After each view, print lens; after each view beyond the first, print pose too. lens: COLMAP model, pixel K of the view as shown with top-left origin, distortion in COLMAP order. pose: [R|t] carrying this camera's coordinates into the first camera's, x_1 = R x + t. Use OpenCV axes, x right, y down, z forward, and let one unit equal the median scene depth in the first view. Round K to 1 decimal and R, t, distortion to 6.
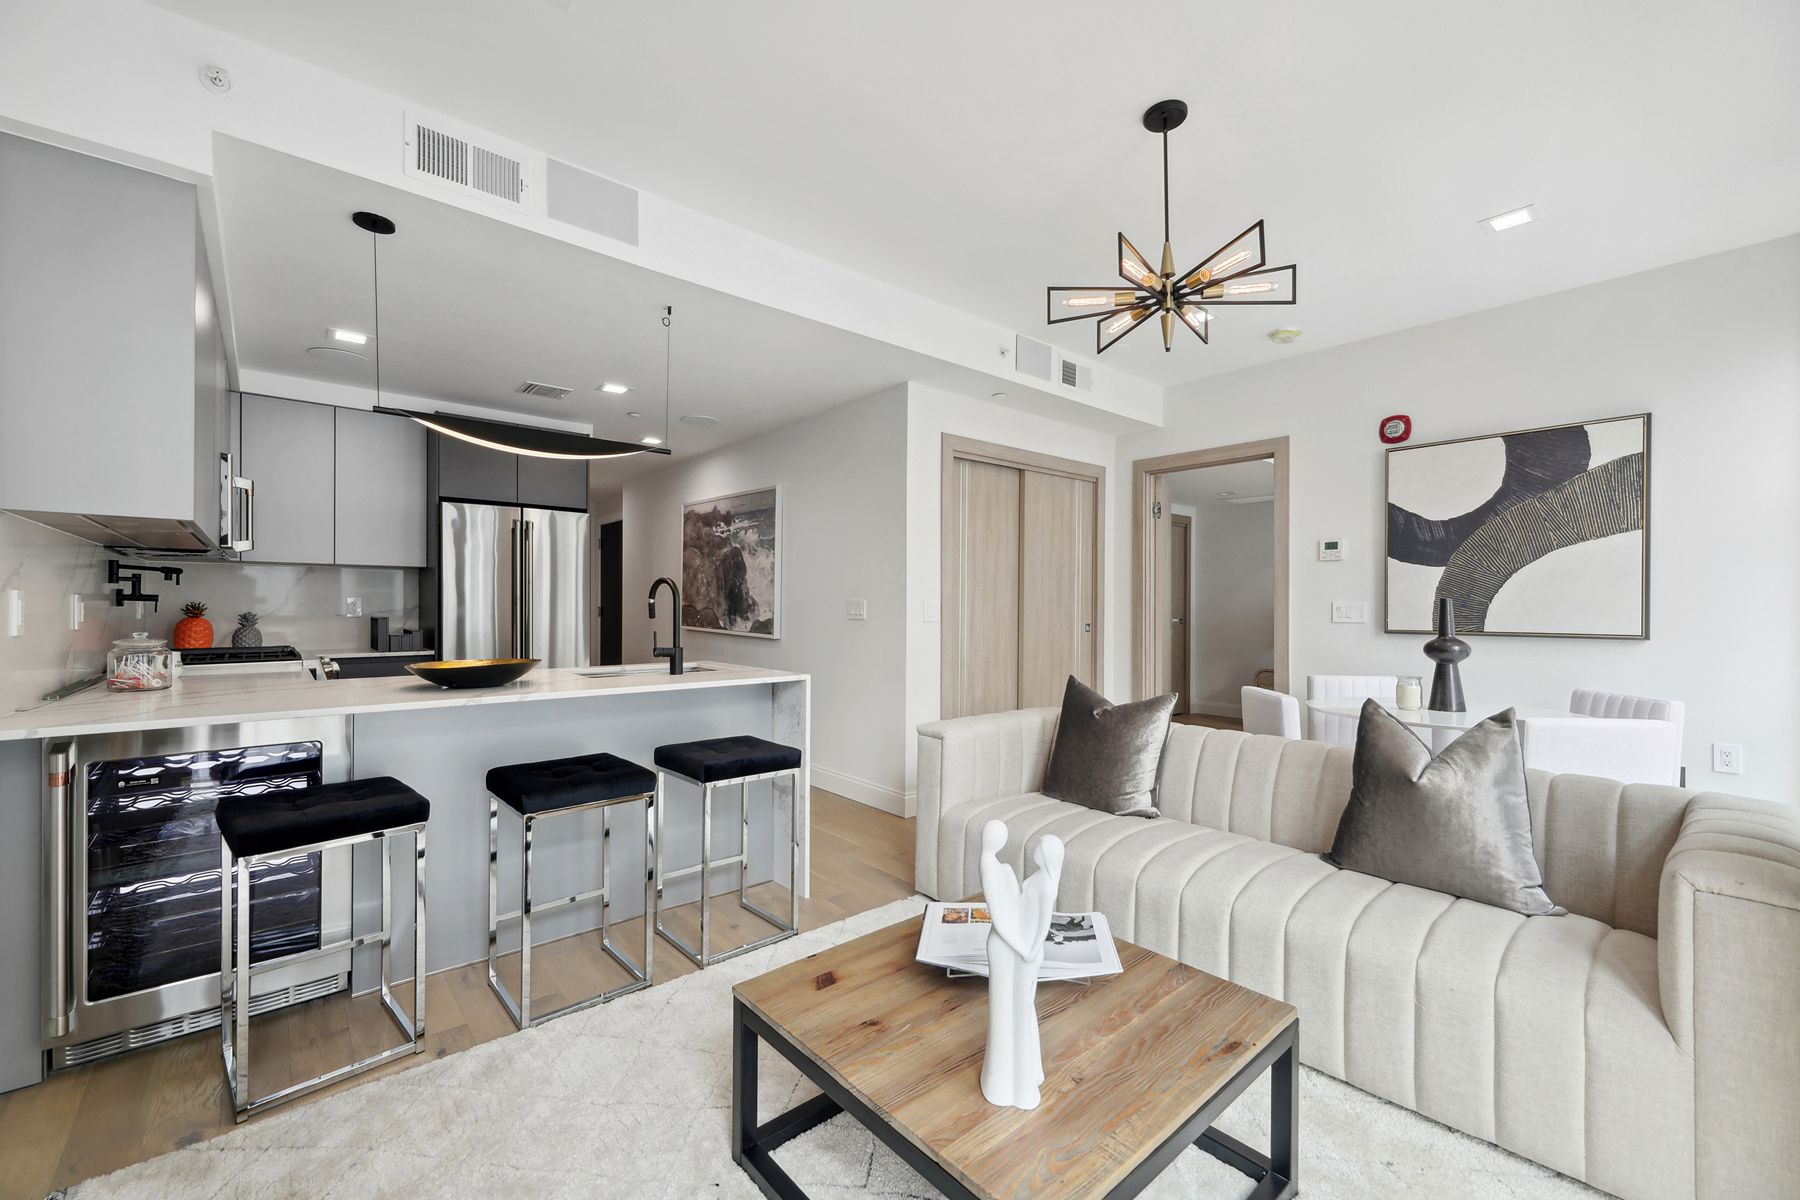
lens RADIAL K [[731.2, 0, 895.8], [0, 731.2, 611.4], [0, 0, 1]] dist [0.010338, -0.002532]
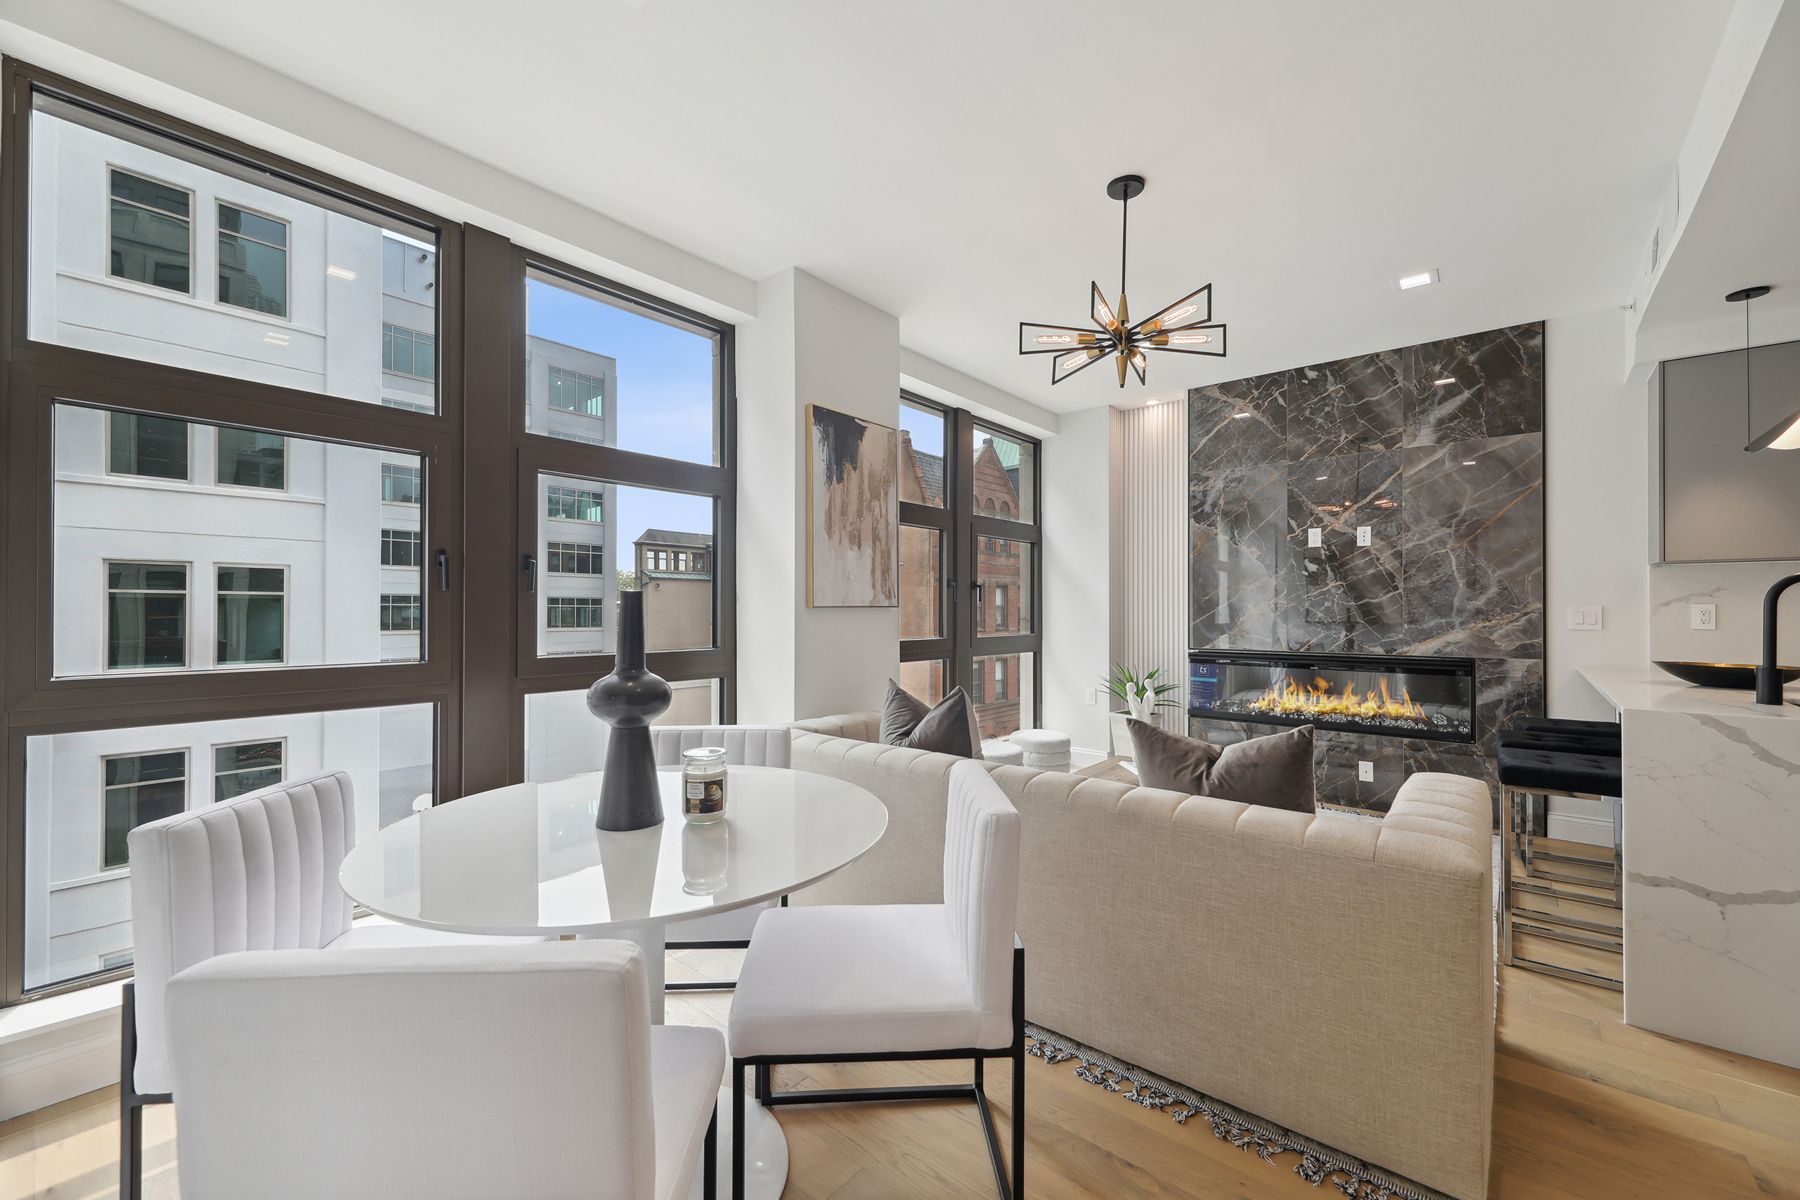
lens RADIAL K [[724.3, 0, 898.4], [0, 724.3, 606.5], [0, 0, 1]] dist [0.011469, -0.003590]
pose [[-0.986836, -0.005970, -0.161611, 0.483064], [-0.006288, 0.999979, 0.001456, -0.005916], [0.161599, 0.002453, -0.986853, 1.108158]]
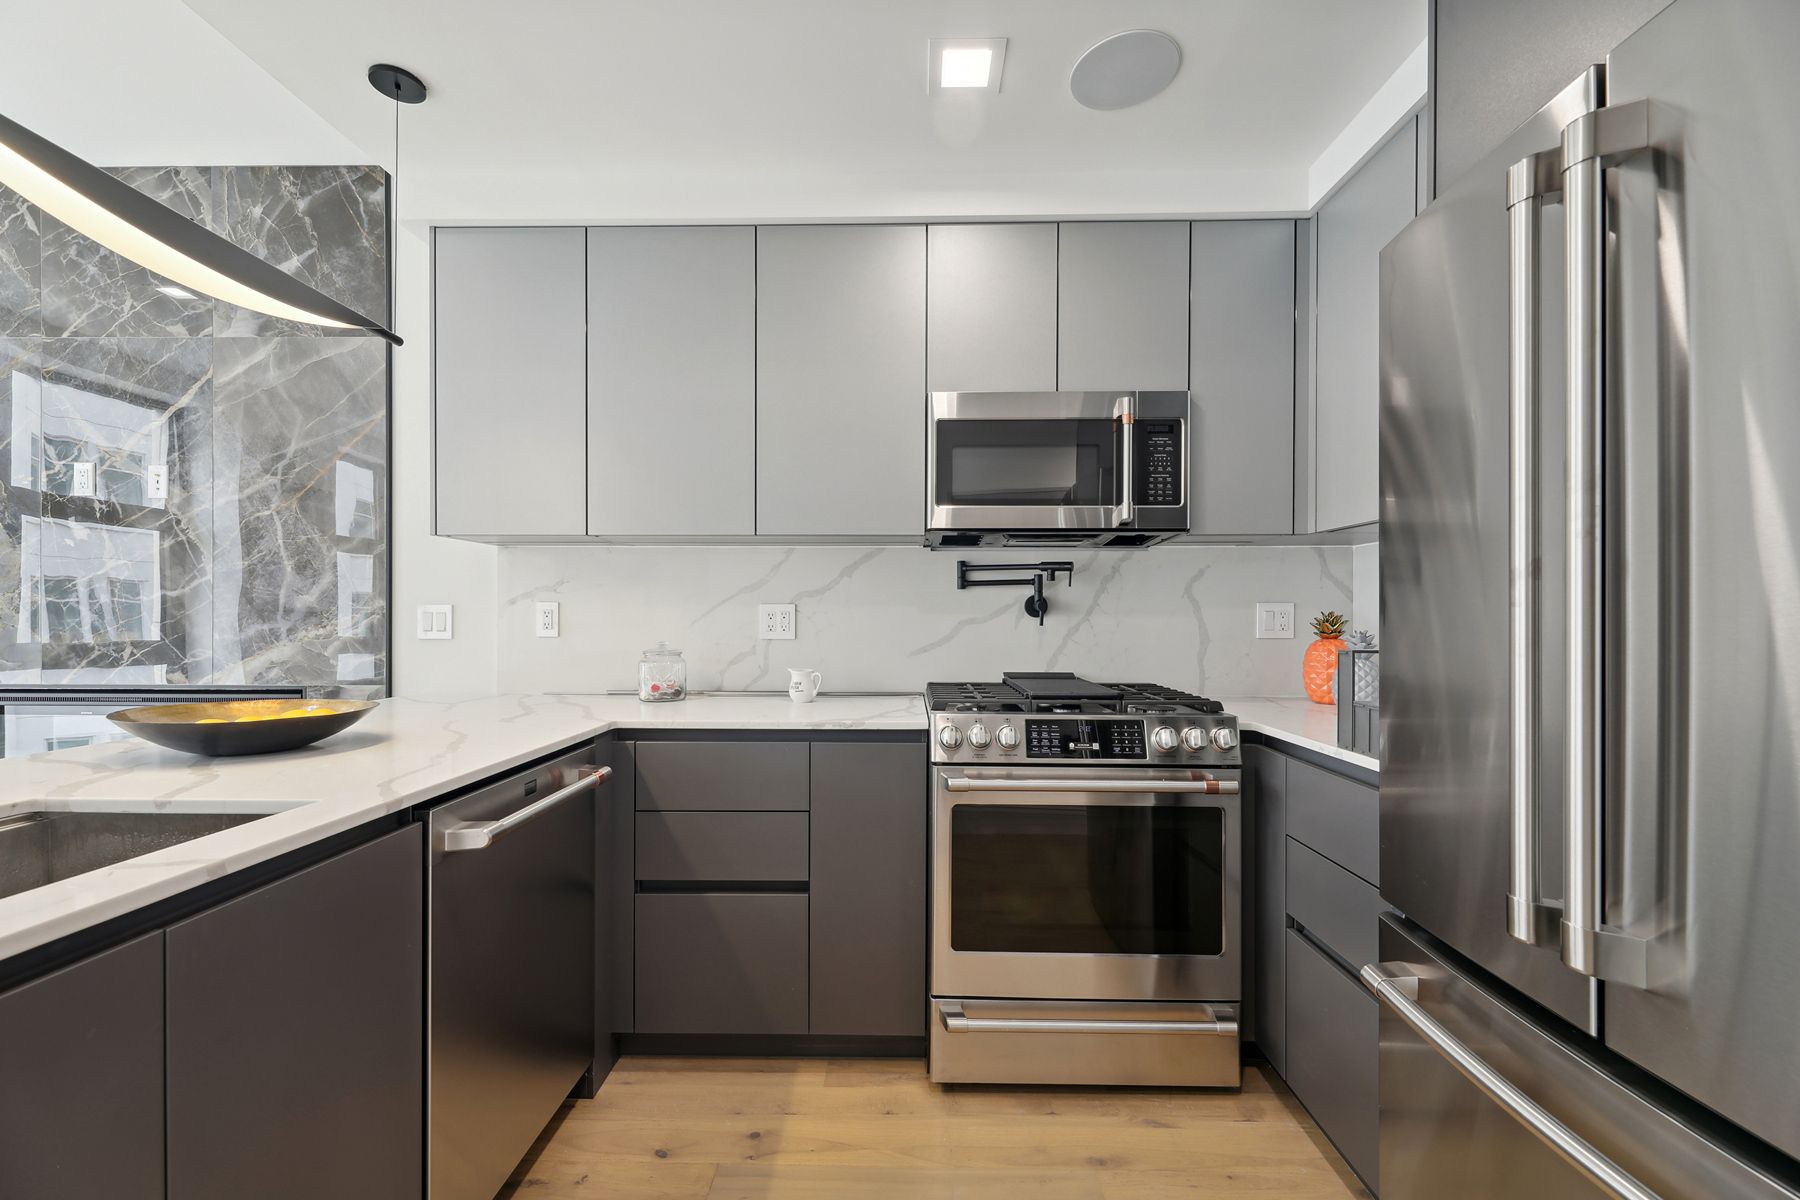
lens RADIAL K [[729.5, 0, 900.0], [0, 729.5, 619.0], [0, 0, 1]] dist [0.009340, -0.002967]
pose [[-0.664505, -0.002772, -0.747278, -0.283321], [-0.011524, 0.999912, 0.006538, -0.006544], [0.747195, 0.012956, -0.664479, 1.052731]]
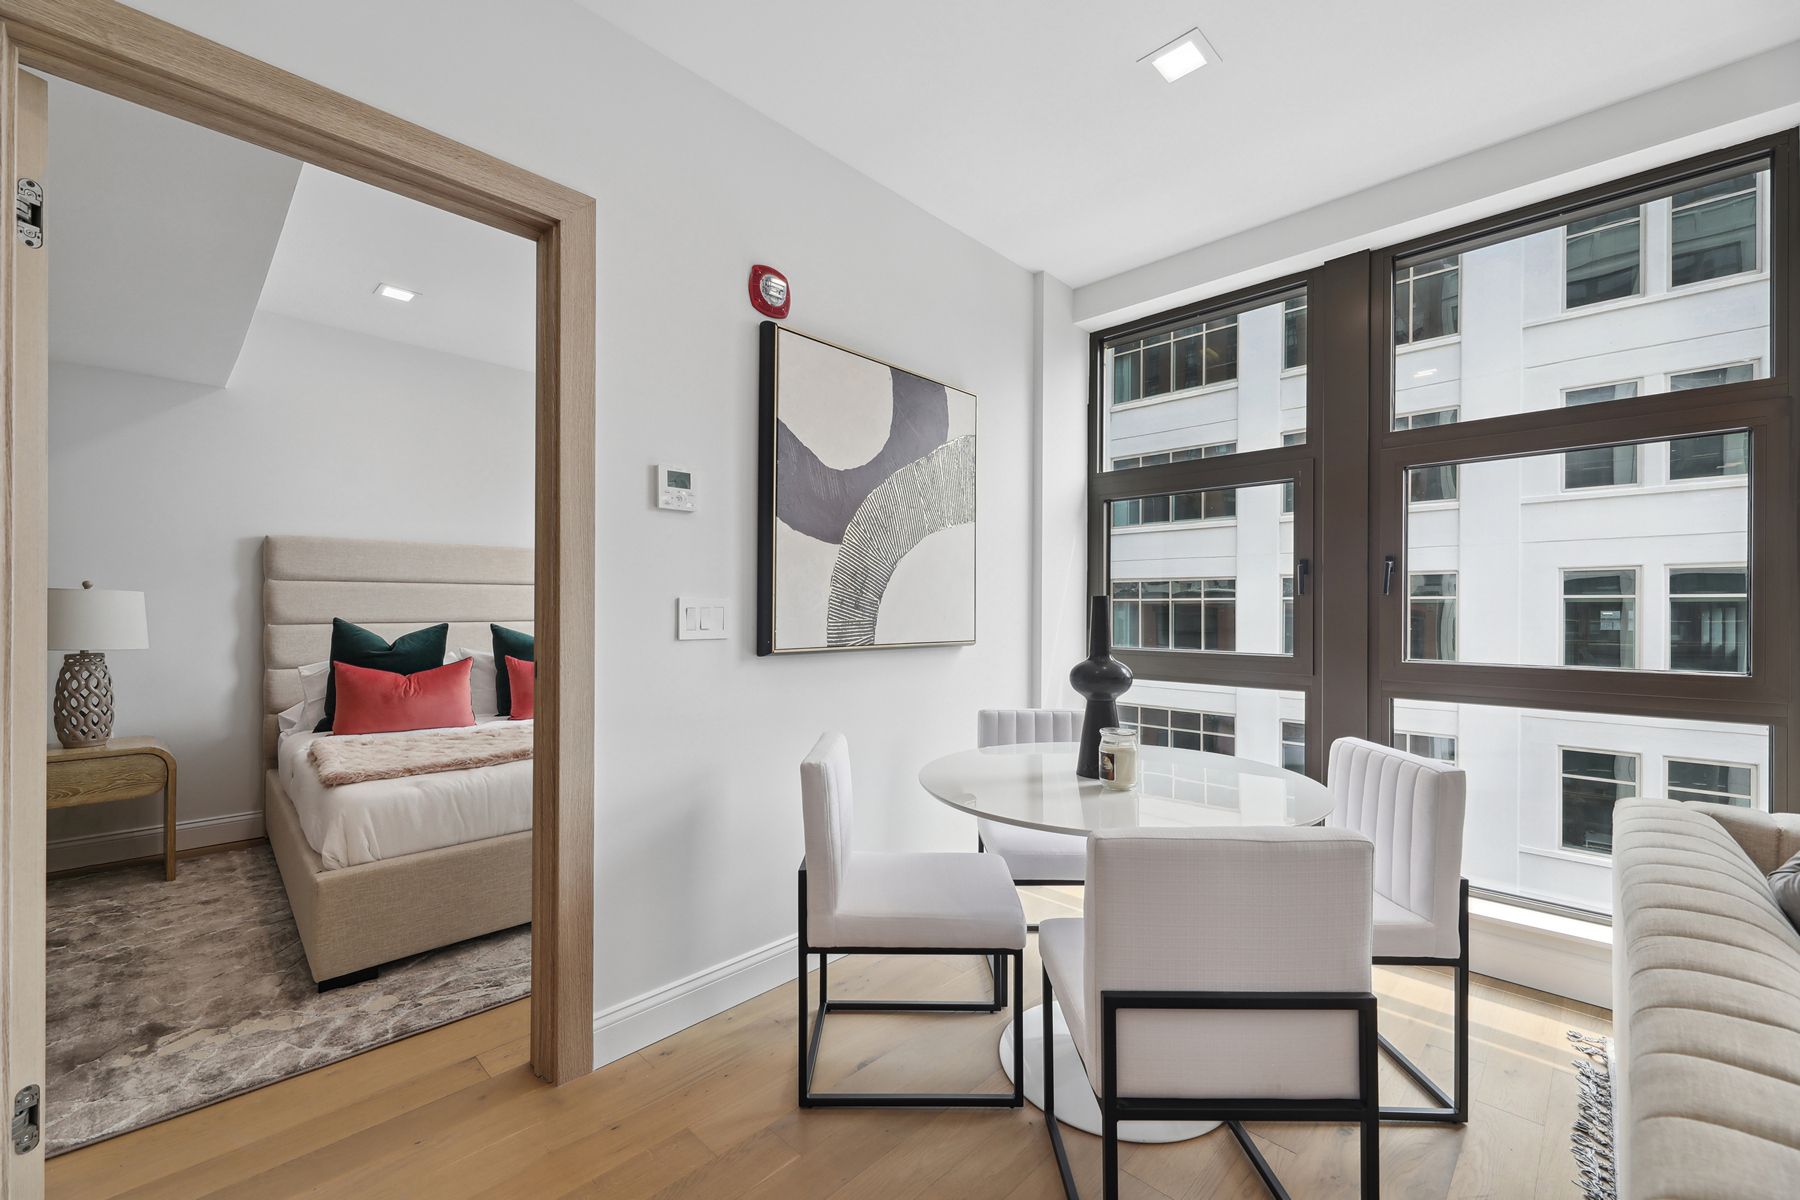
lens RADIAL K [[731.2, 0, 895.8], [0, 731.2, 611.4], [0, 0, 1]] dist [0.010338, -0.002532]
pose [[-0.088975, -0.004767, 0.996022, 0.106040], [0.003234, 0.999982, 0.005075, -0.005587], [-0.996029, 0.003673, -0.088958, 0.908100]]
